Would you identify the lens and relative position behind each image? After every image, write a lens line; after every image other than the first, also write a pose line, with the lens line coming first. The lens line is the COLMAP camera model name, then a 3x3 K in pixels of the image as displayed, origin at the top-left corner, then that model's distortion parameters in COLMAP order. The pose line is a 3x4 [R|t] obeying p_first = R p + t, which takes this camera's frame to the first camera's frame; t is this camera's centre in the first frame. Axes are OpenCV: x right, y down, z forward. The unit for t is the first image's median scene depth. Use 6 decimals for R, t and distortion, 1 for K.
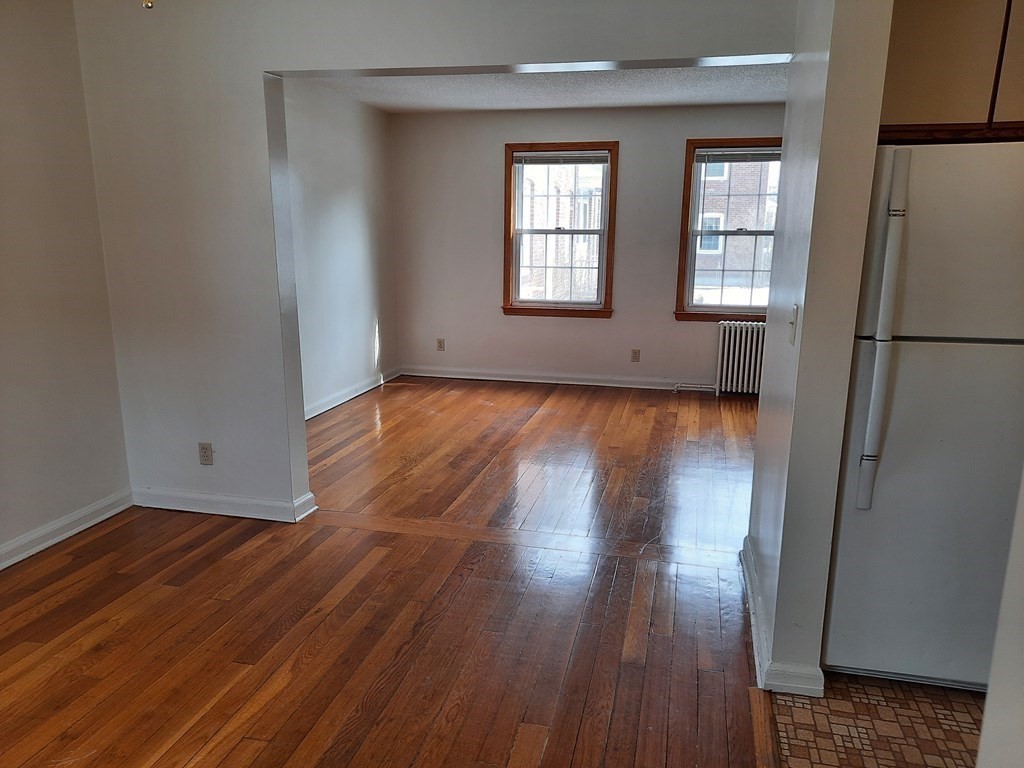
lens RADIAL K [[743.2, 0, 519.5], [0, 743.2, 399.5], [0, 0, 1]] dist [0.069220, -0.067242]
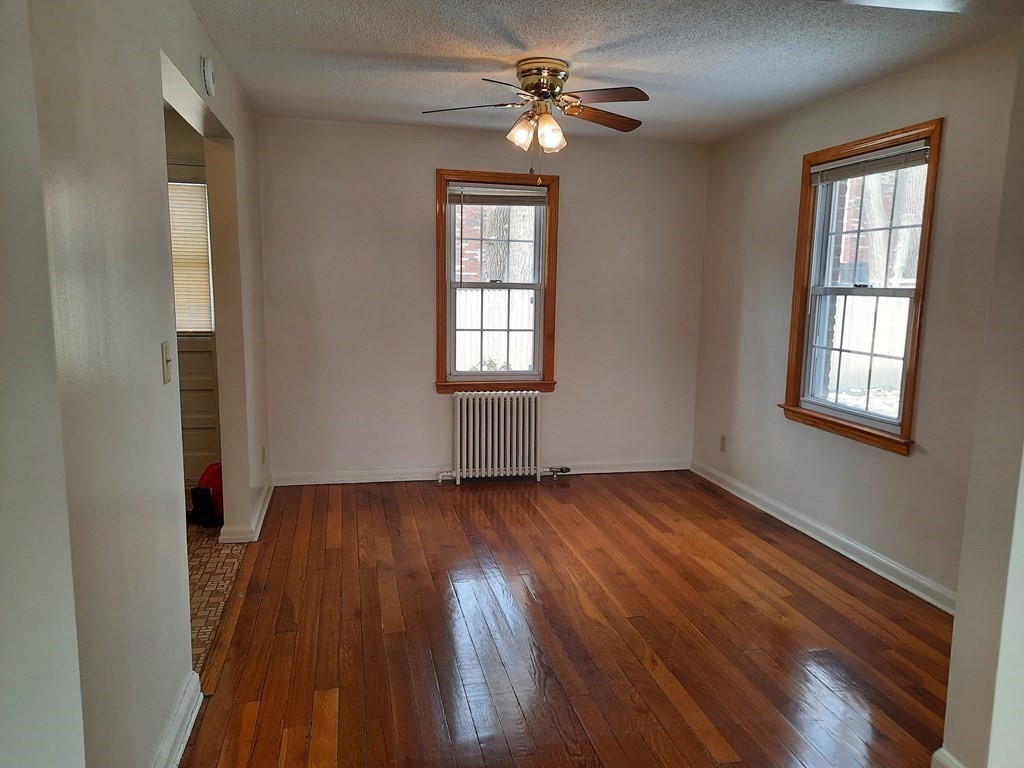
lens RADIAL K [[743.2, 0, 519.5], [0, 743.2, 399.5], [0, 0, 1]] dist [0.069220, -0.067242]
pose [[-0.899494, 0.042030, -0.434908, 0.142962], [-0.124586, 0.929370, 0.347490, -0.168547], [0.418795, 0.366748, -0.830726, 0.756156]]
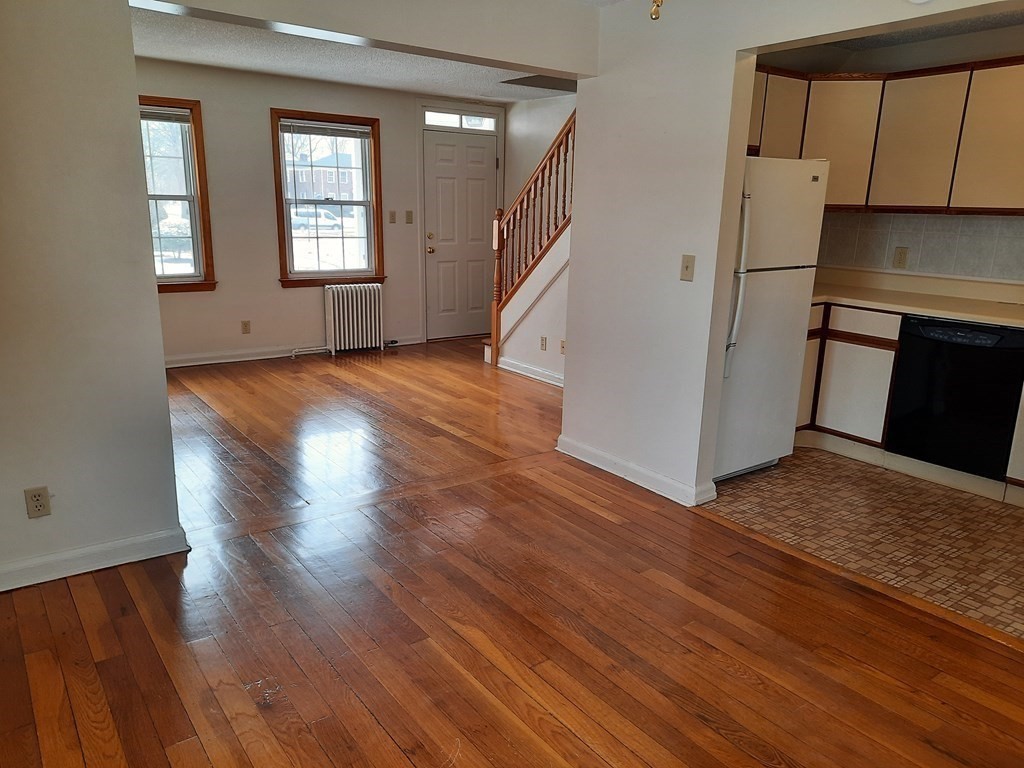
lens RADIAL K [[743.2, 0, 519.5], [0, 743.2, 399.5], [0, 0, 1]] dist [0.069220, -0.067242]
pose [[0.646076, -0.185831, 0.740305, -0.393985], [0.154144, 0.981691, 0.111900, -0.022702], [-0.747546, 0.041818, 0.662892, 0.093925]]
